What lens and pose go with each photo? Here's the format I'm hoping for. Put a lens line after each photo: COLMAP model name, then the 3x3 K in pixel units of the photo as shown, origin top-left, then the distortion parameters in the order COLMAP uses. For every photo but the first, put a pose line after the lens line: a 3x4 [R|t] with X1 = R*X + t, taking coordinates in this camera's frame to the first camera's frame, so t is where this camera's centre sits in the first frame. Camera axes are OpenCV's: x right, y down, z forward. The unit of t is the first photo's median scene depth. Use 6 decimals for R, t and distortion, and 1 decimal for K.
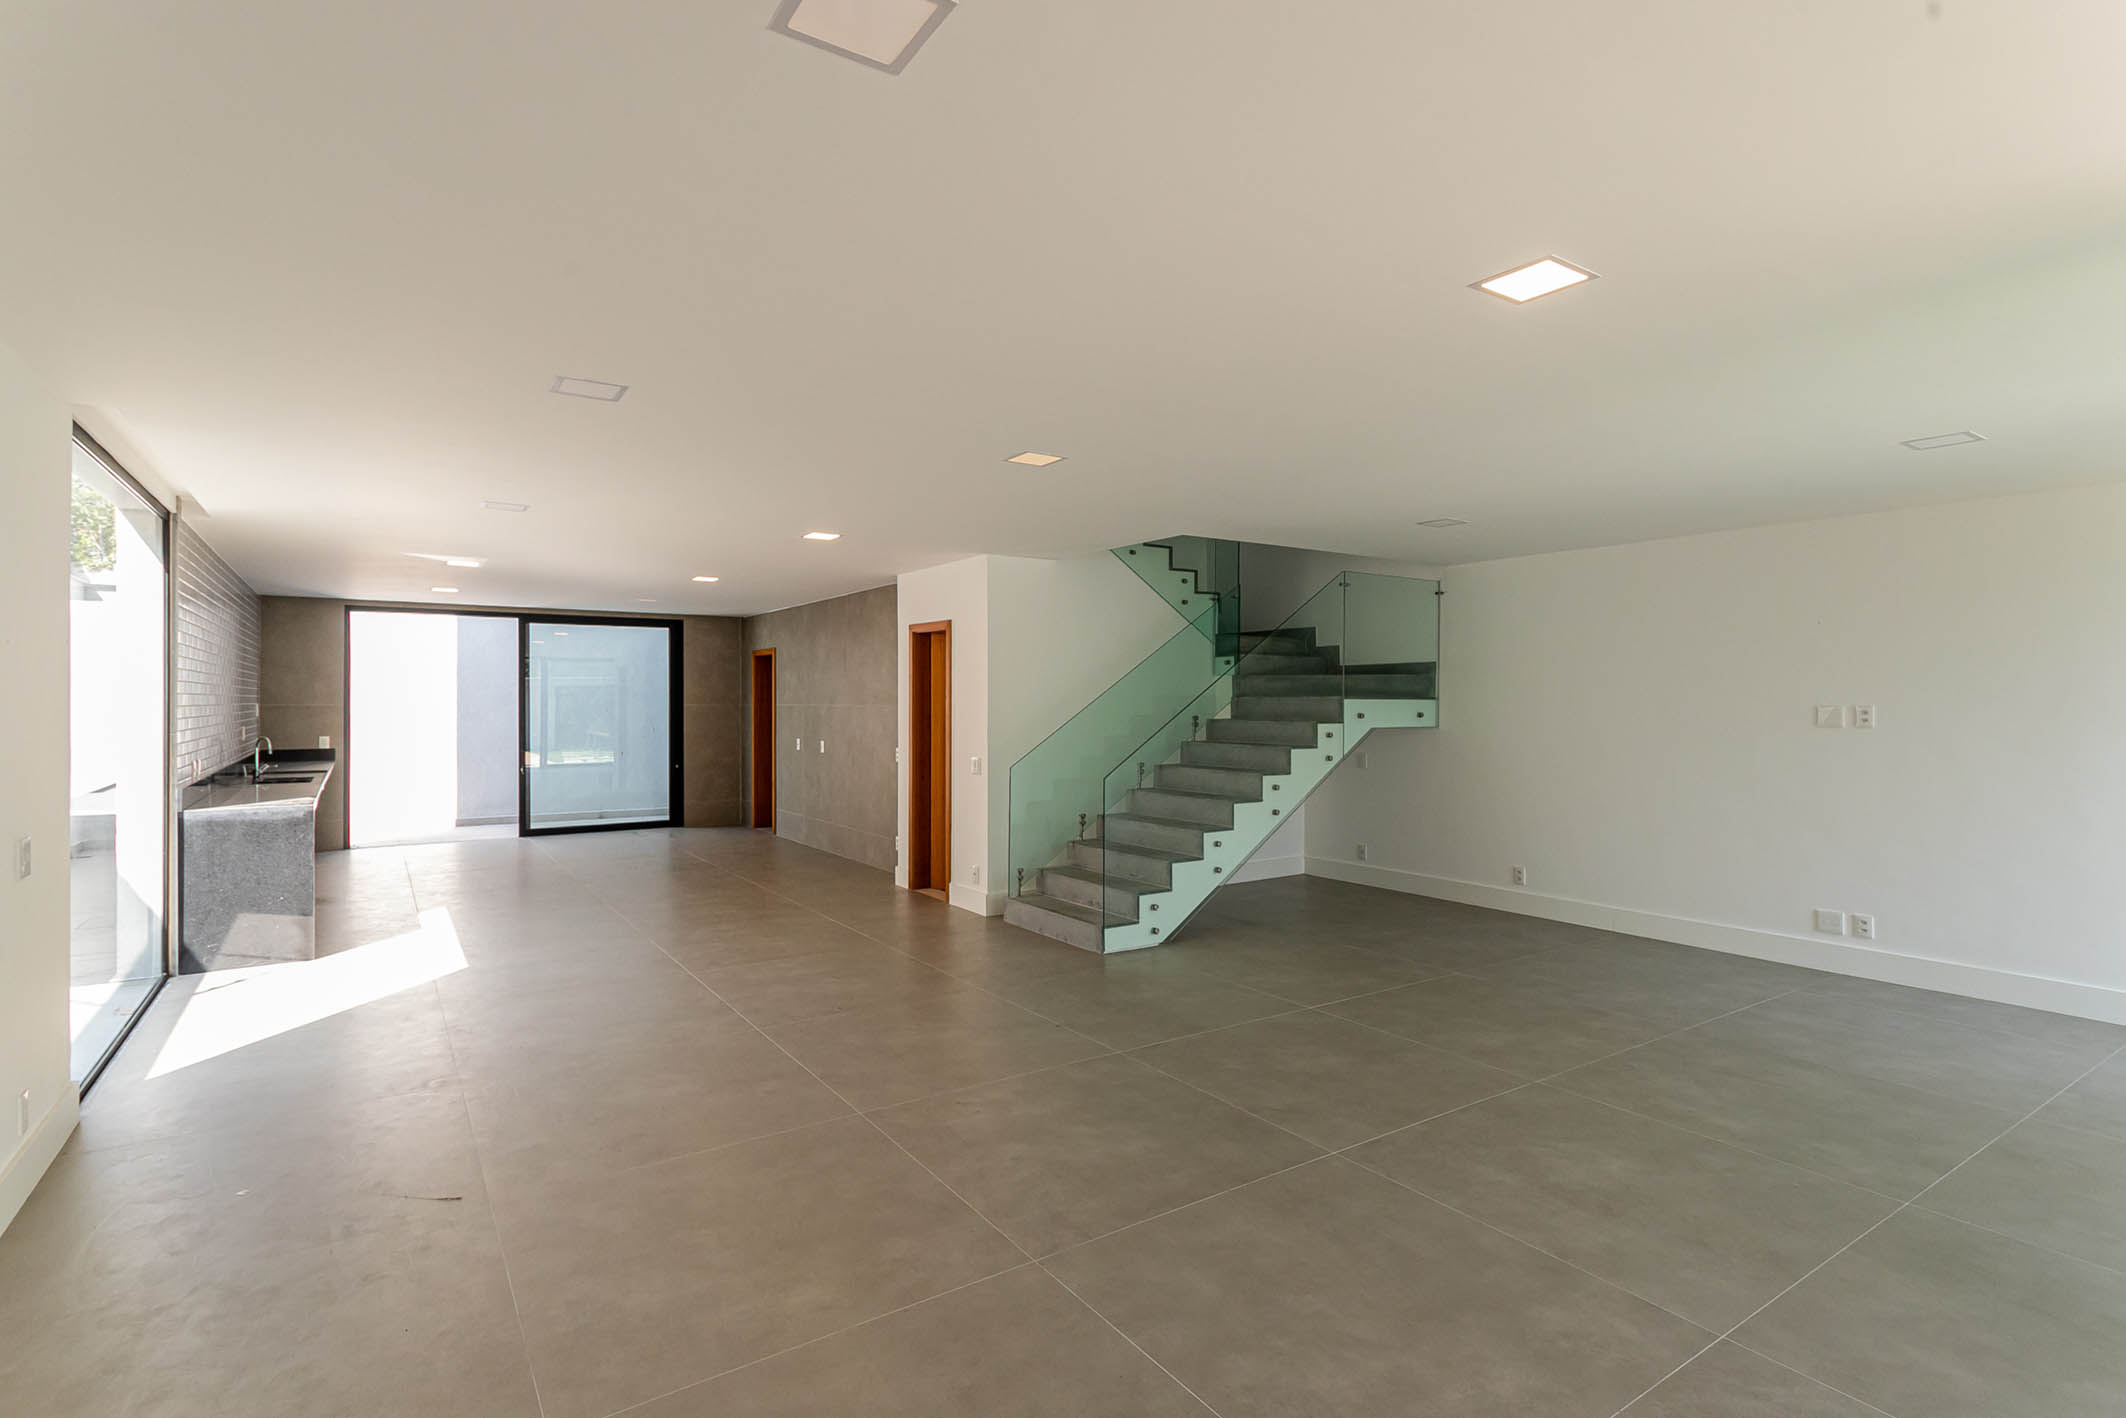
lens RADIAL K [[1004.7, 0, 1053.6], [0, 1004.7, 701.7], [0, 0, 1]] dist [0.000533, 0.000368]
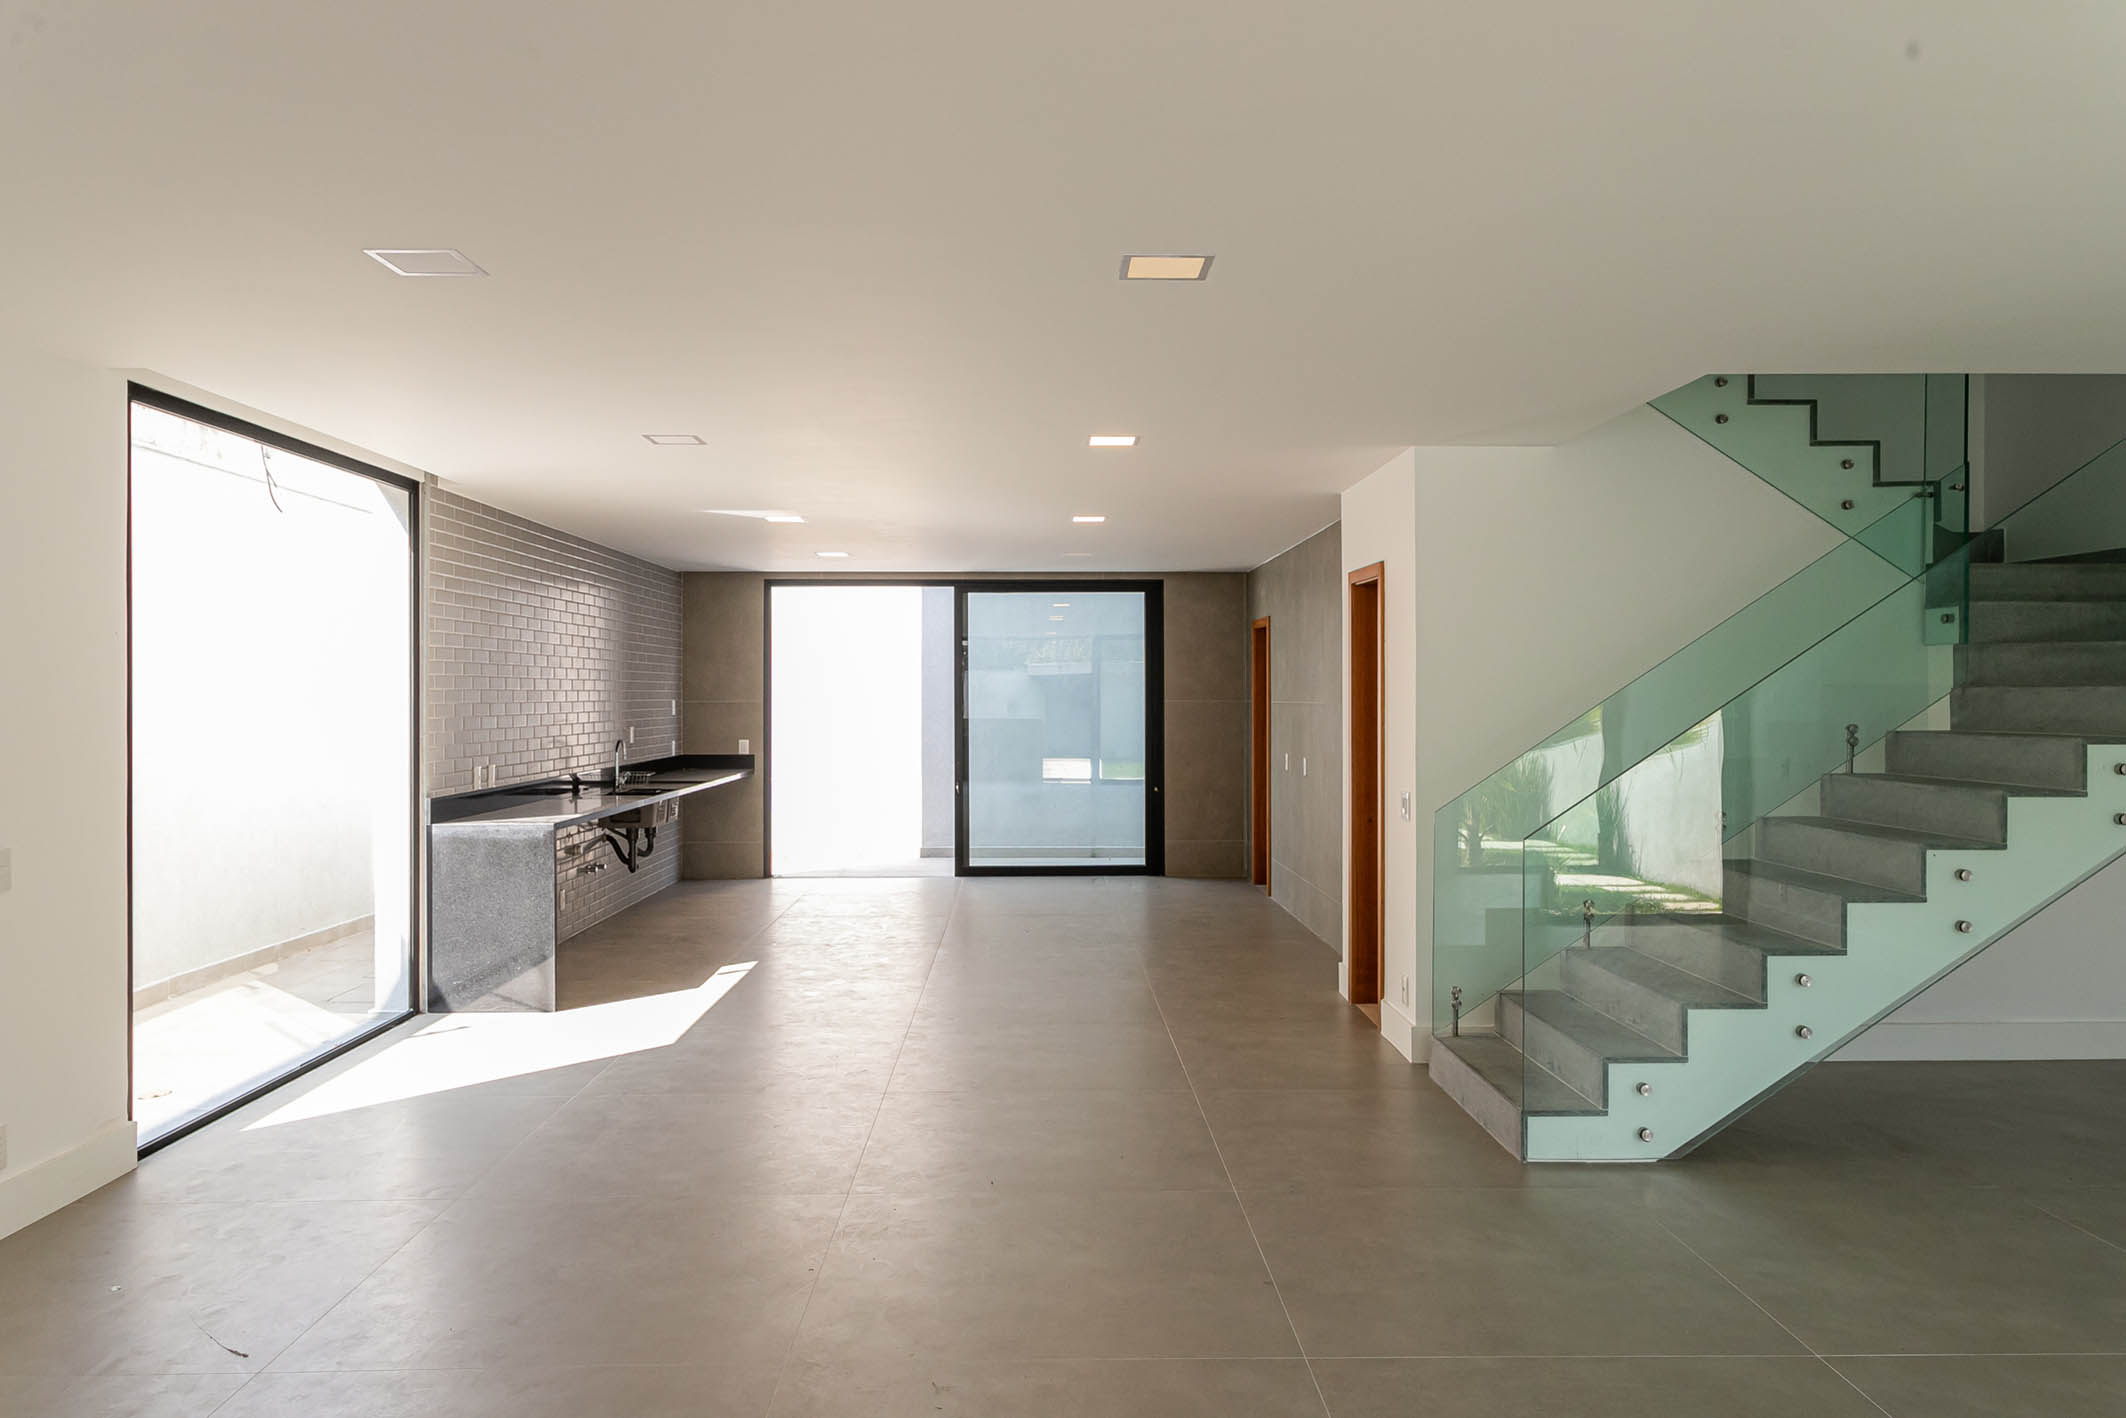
lens RADIAL K [[1488.1, 0, 1063.0], [0, 1488.1, 709.0], [0, 0, 1]] dist [0.000461, 0.004496]
pose [[0.849763, 0.003261, -0.527155, 0.190250], [0.001444, 0.999963, 0.008514, -0.000963], [0.527163, -0.007996, 0.849727, 0.135106]]
